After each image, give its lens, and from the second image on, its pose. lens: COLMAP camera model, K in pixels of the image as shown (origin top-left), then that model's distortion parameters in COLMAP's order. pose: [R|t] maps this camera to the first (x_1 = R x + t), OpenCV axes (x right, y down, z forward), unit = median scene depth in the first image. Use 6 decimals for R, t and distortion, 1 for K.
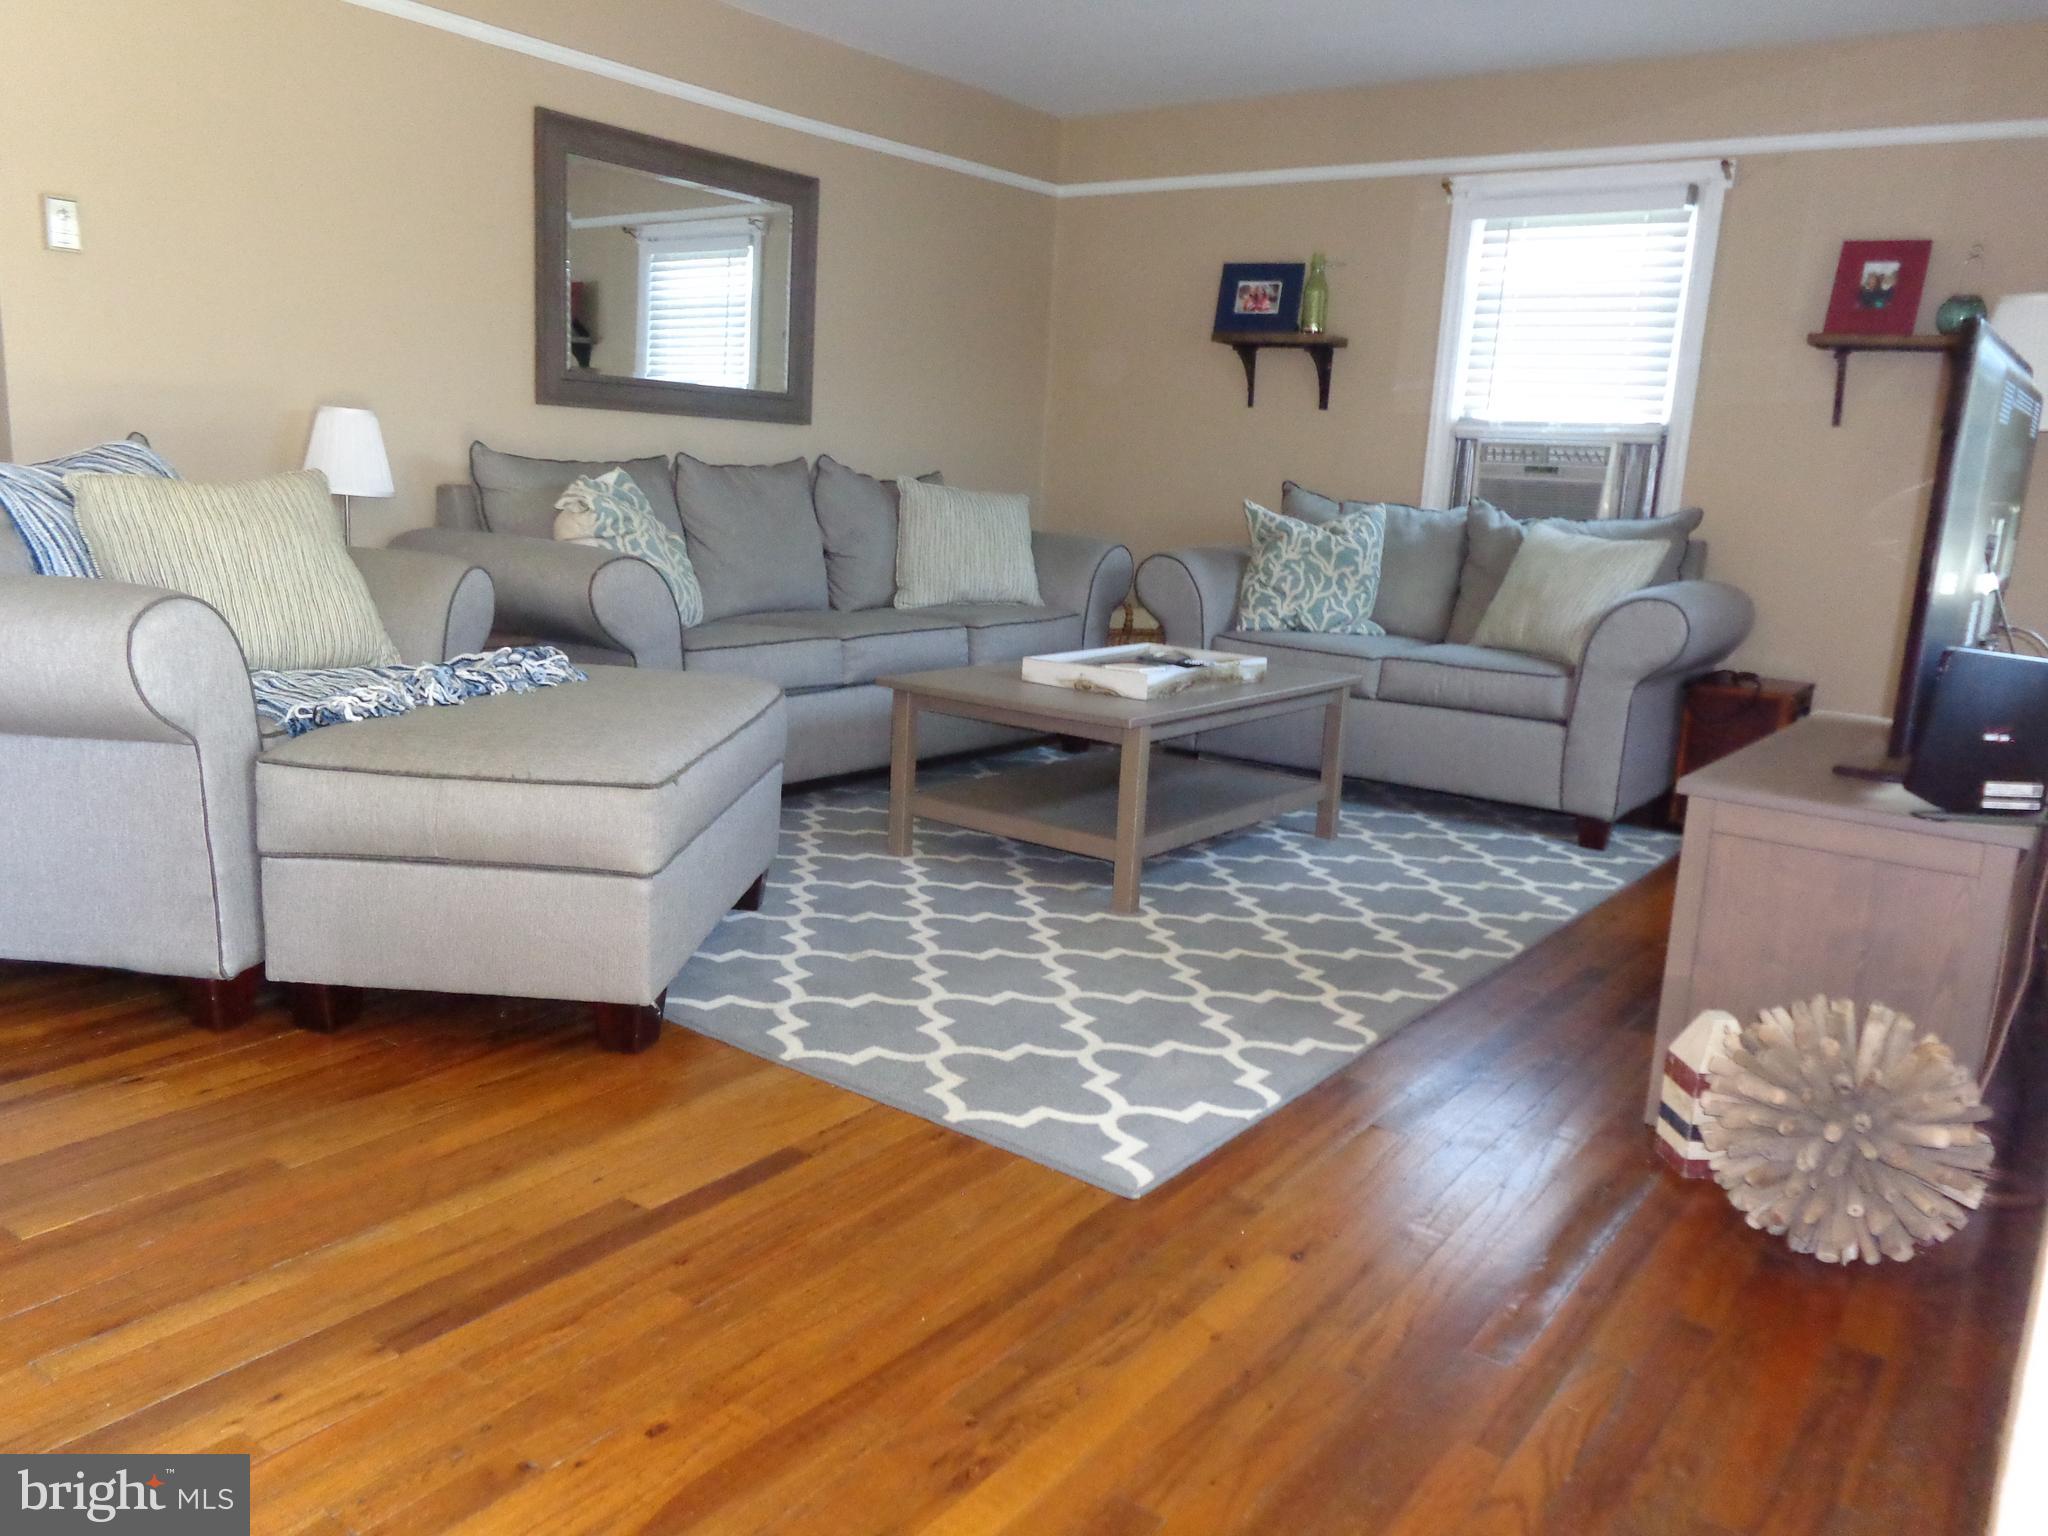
lens RADIAL K [[1554.8, 0, 1026.6], [0, 1554.8, 781.8], [0, 0, 1]] dist [0.010586, 0.004604]
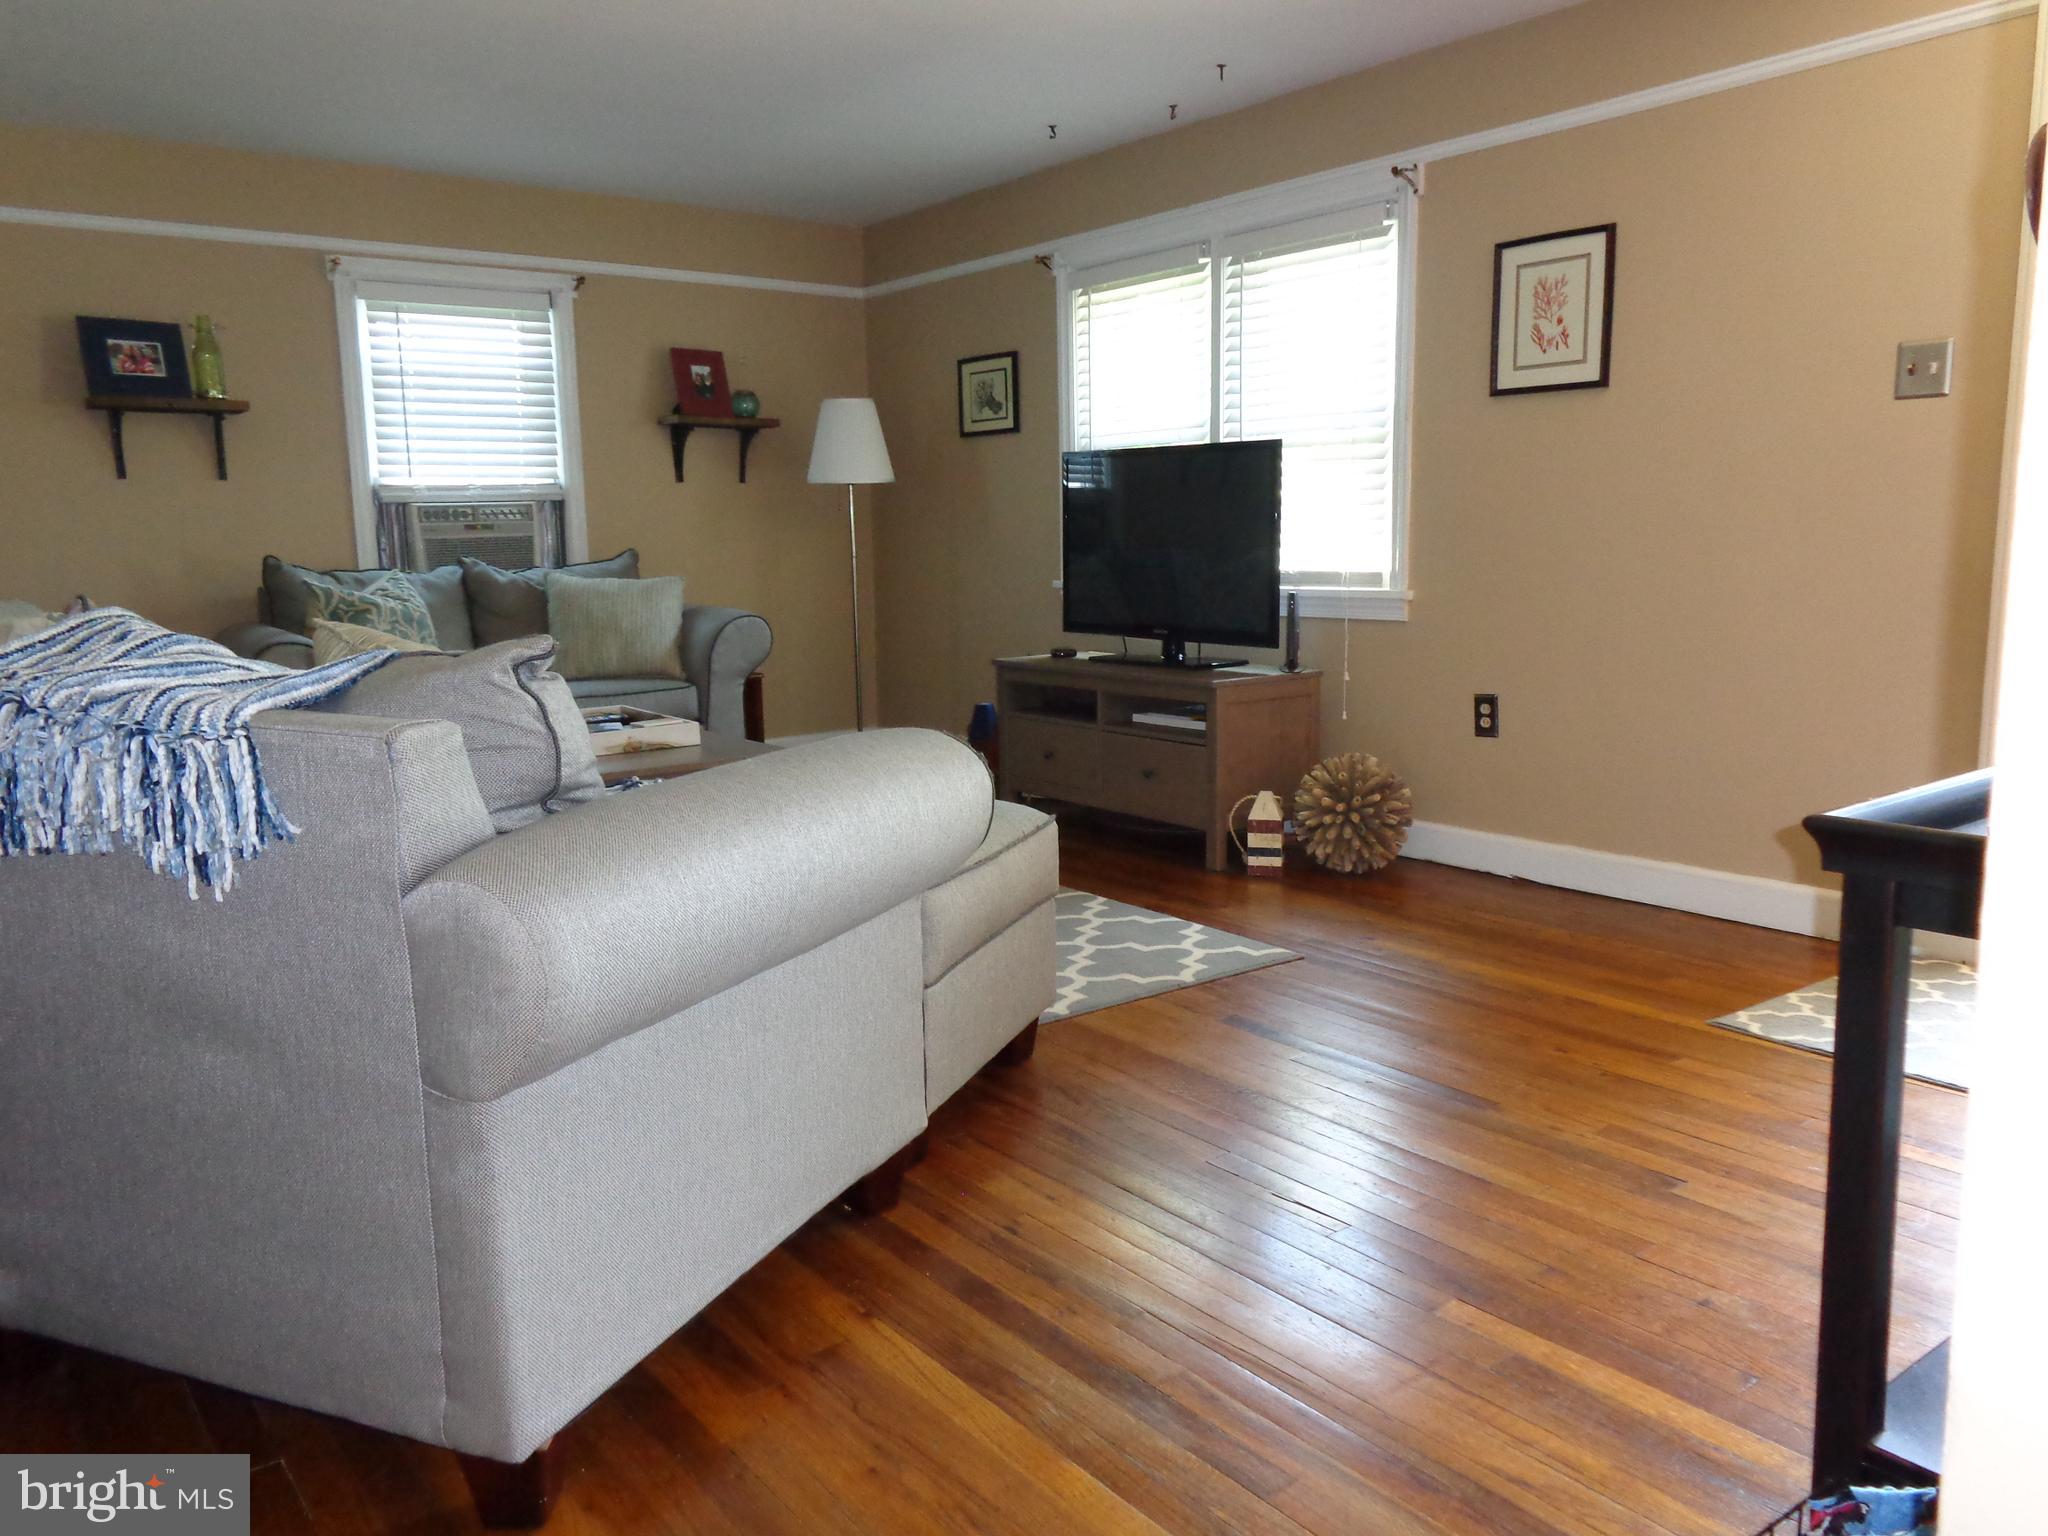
lens RADIAL K [[1554.8, 0, 1019.1], [0, 1554.8, 751.2], [0, 0, 1]] dist [0.010586, 0.004604]
pose [[0.296019, -0.188846, 0.936328, -0.642023], [0.237448, 0.964038, 0.119366, -0.087356], [-0.925198, 0.186995, 0.330214, 0.302235]]
